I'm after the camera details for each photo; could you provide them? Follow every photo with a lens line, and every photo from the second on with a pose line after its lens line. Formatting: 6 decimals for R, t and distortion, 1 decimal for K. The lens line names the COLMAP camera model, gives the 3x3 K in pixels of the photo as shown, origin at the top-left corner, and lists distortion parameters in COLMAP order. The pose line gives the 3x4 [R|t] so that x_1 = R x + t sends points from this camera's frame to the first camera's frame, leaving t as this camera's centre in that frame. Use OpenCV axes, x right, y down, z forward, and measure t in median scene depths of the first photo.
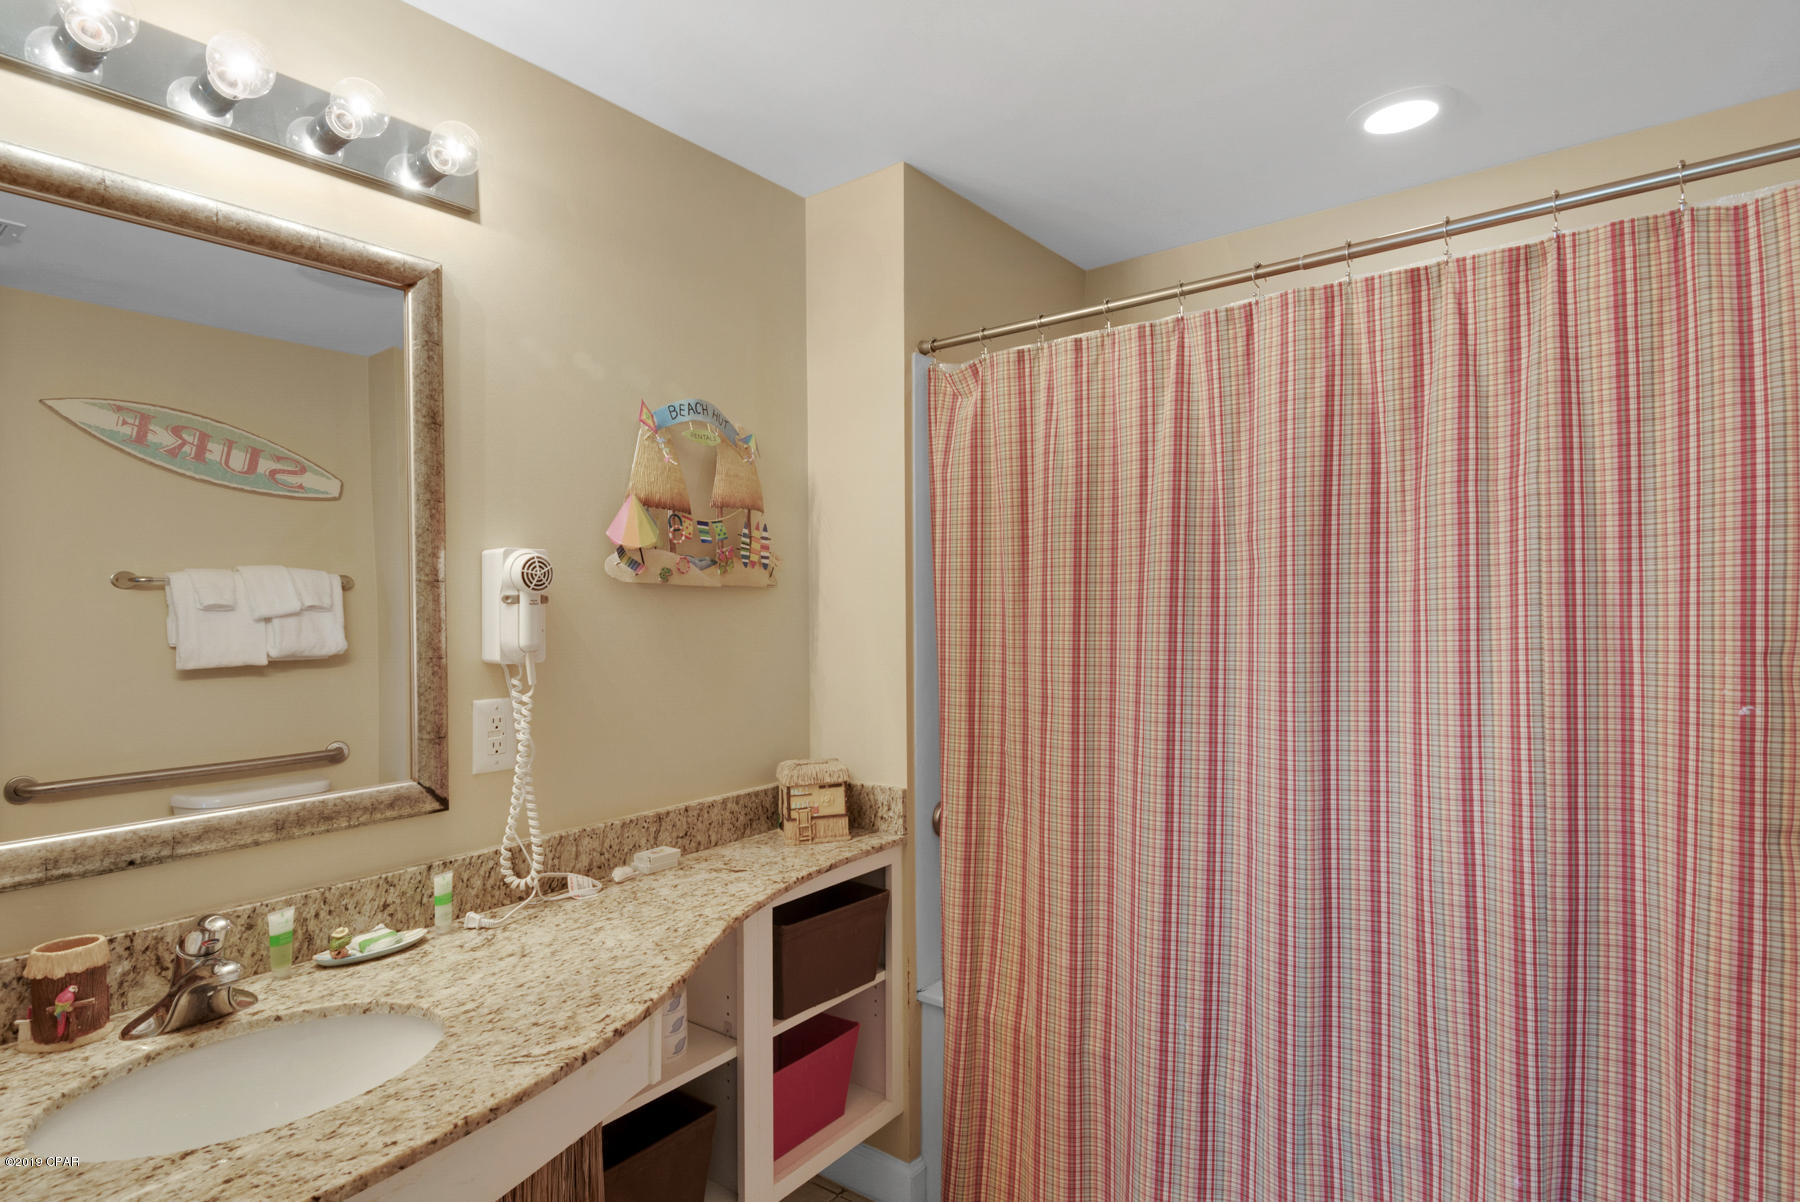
lens RADIAL K [[989.4, 0, 902.4], [0, 989.4, 635.6], [0, 0, 1]] dist [-0.001445, -0.000579]
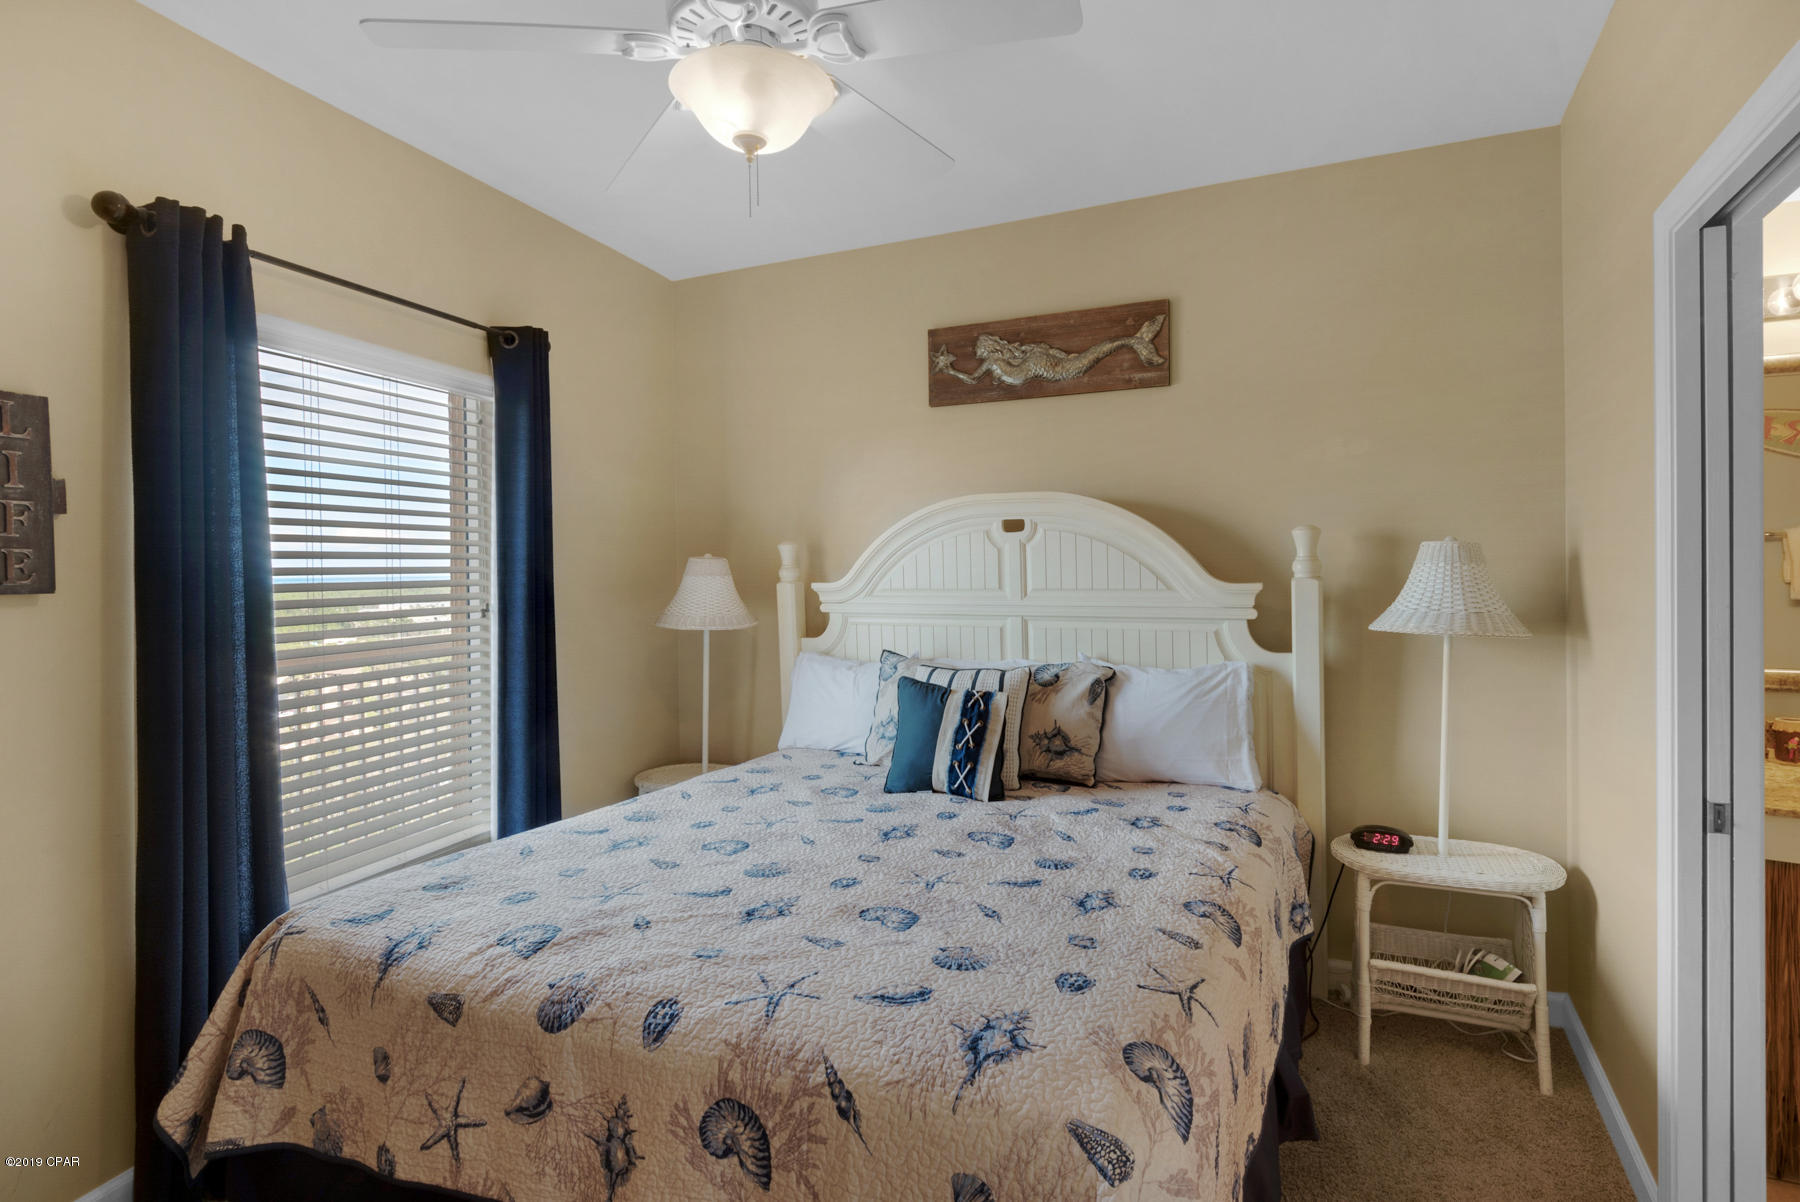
lens RADIAL K [[919.7, 0, 936.0], [0, 919.7, 569.5], [0, 0, 1]] dist [0.002588, -0.000558]
pose [[0.231894, 0.017558, -0.972583, 0.366295], [-0.016262, 0.999767, 0.014172, -0.008534], [0.972605, 0.012529, 0.232126, -0.700705]]
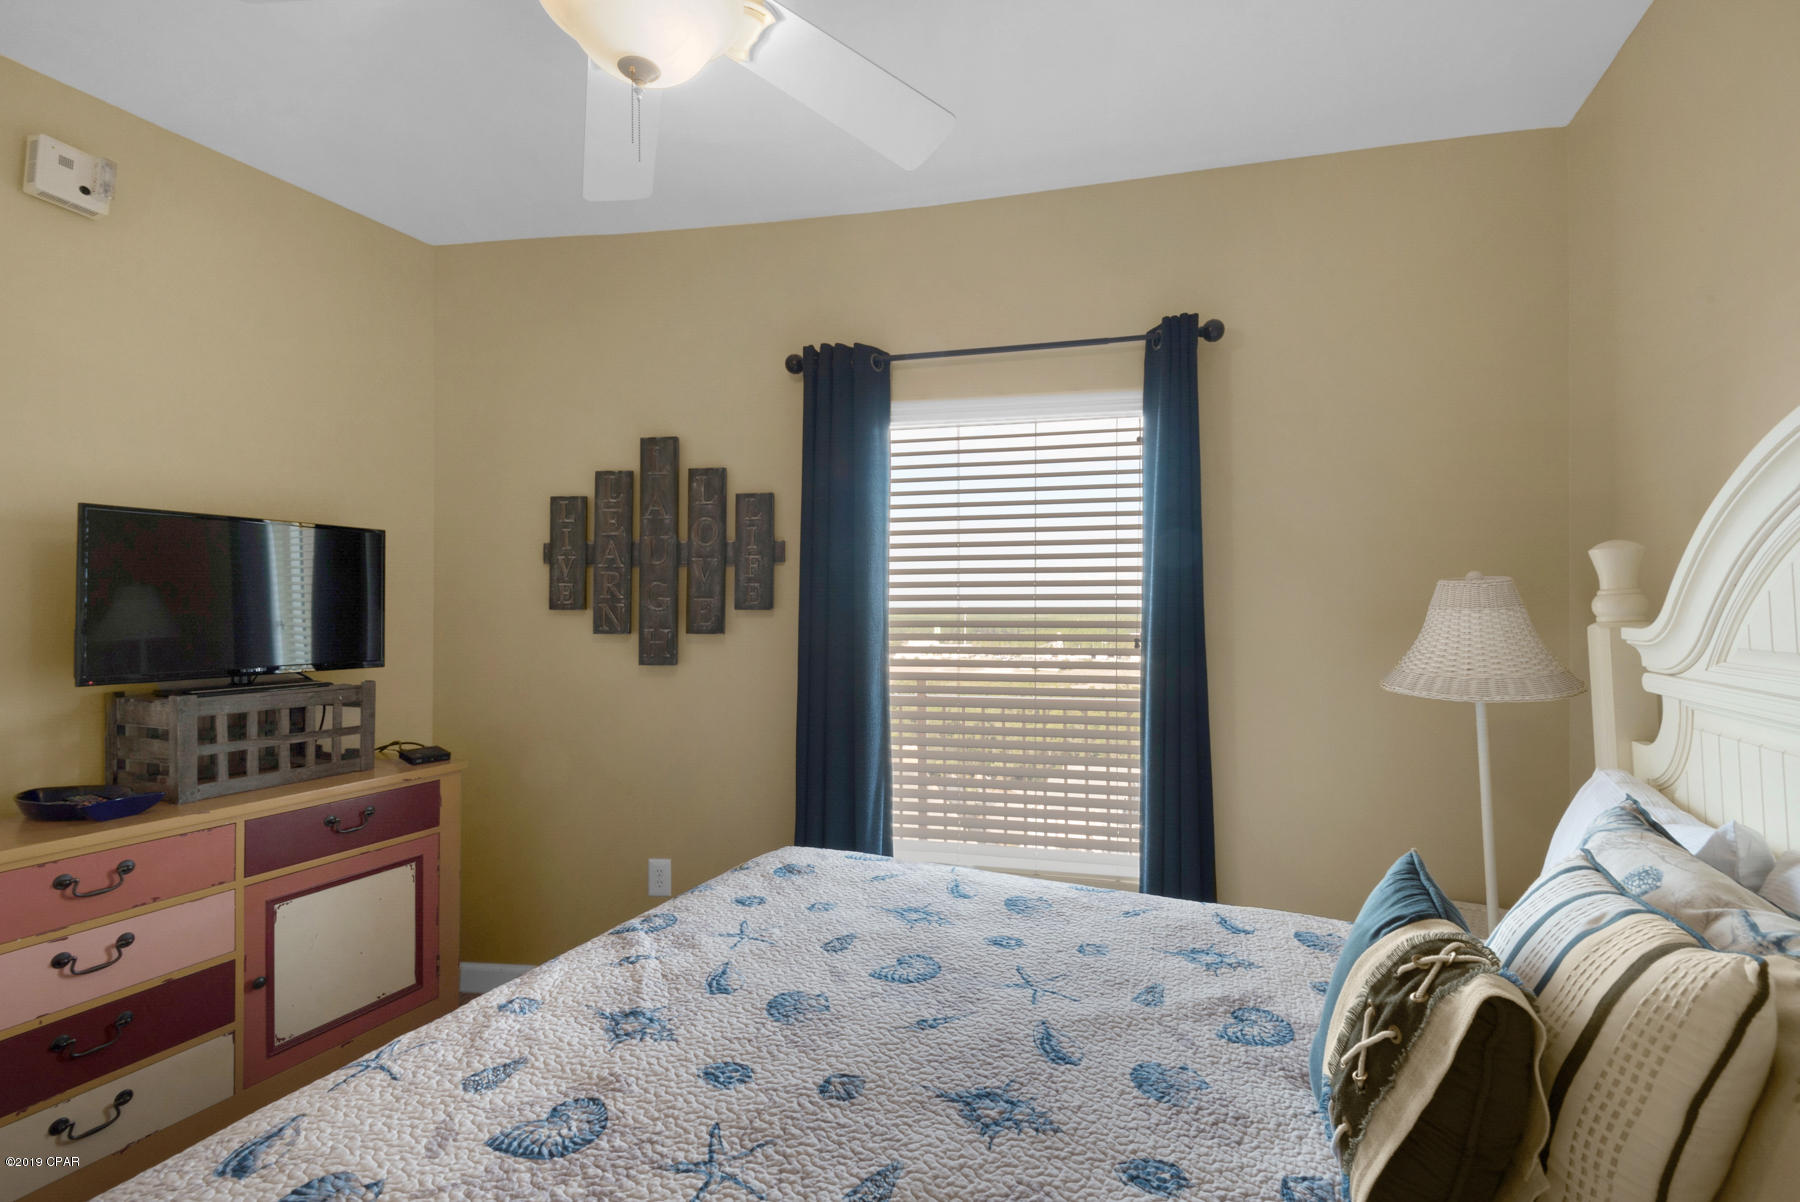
lens RADIAL K [[820.8, 0, 923.3], [0, 820.8, 597.4], [0, 0, 1]] dist [0.032884, -0.022644]
pose [[-0.957302, 0.014702, -0.288716, -0.499701], [0.009462, 0.999764, 0.019536, -0.002905], [0.288935, 0.015970, -0.957215, -0.030893]]
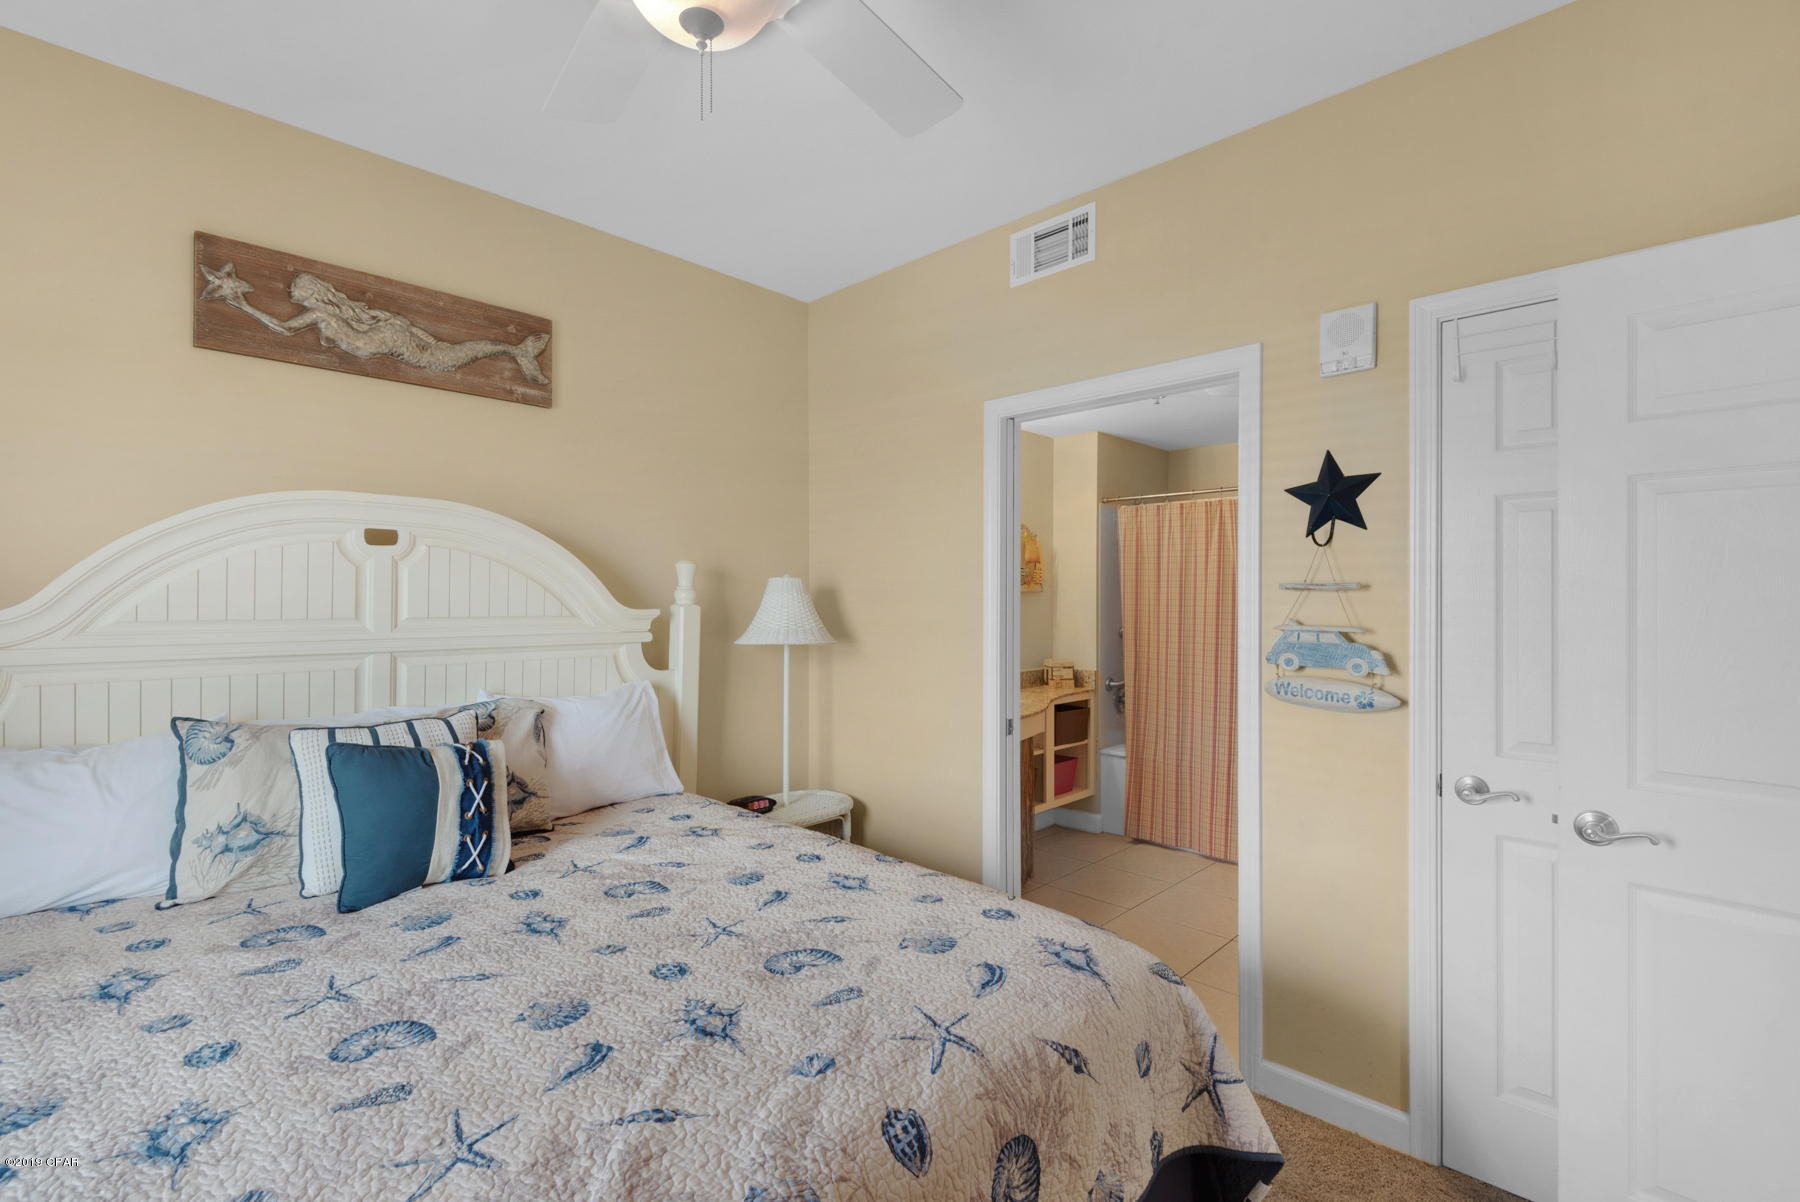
lens RADIAL K [[820.8, 0, 923.3], [0, 820.8, 597.4], [0, 0, 1]] dist [0.032884, -0.022644]
pose [[0.996390, 0.019887, -0.082533, -0.278792], [-0.022059, 0.999432, -0.025492, 0.027408], [0.081979, 0.027220, 0.996262, -1.224955]]
